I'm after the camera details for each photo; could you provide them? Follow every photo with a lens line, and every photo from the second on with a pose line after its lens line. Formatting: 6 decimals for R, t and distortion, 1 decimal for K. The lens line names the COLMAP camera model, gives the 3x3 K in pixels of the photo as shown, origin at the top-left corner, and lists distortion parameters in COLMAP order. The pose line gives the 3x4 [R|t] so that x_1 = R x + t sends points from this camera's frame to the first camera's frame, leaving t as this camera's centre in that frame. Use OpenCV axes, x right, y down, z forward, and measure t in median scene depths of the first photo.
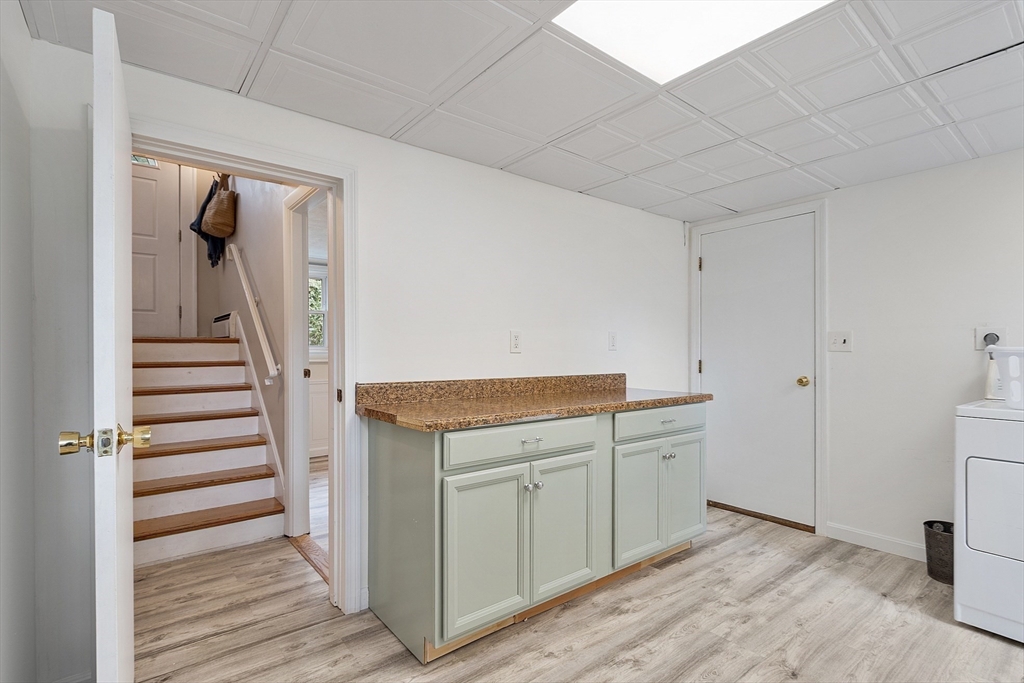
lens RADIAL K [[482.6, 0, 510.5], [0, 482.6, 345.4], [0, 0, 1]] dist [0.003533, 0.000672]
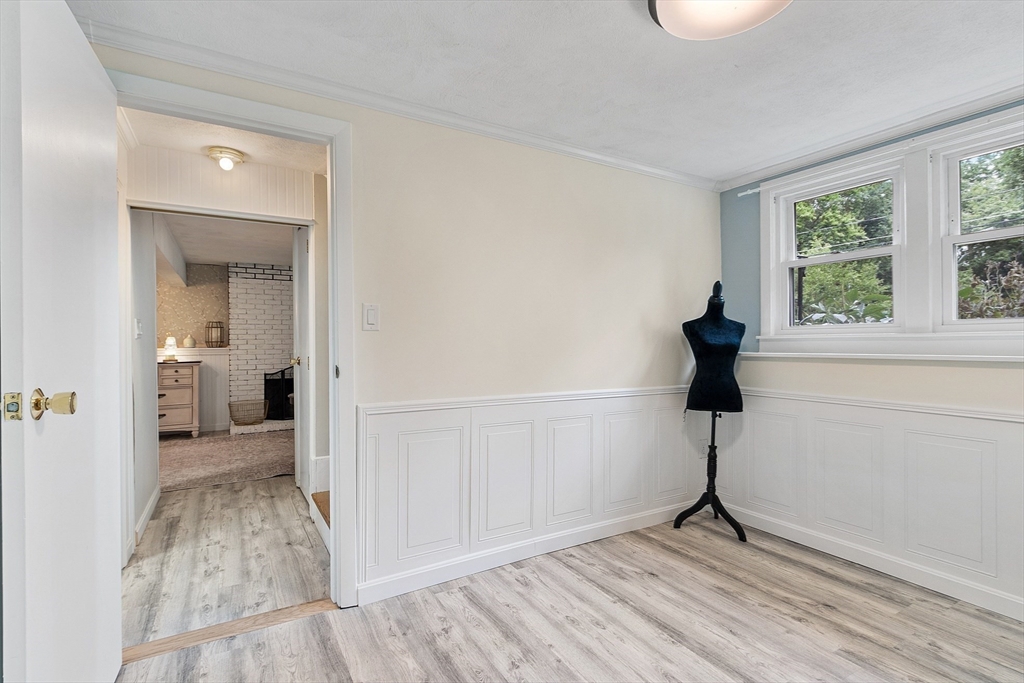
lens RADIAL K [[482.6, 0, 510.5], [0, 482.6, 345.4], [0, 0, 1]] dist [0.003533, 0.000672]
pose [[-0.142404, 0.009675, -0.989761, 0.273510], [0.016152, 0.999842, 0.007450, 0.017260], [0.989677, -0.014926, -0.142538, 1.631436]]
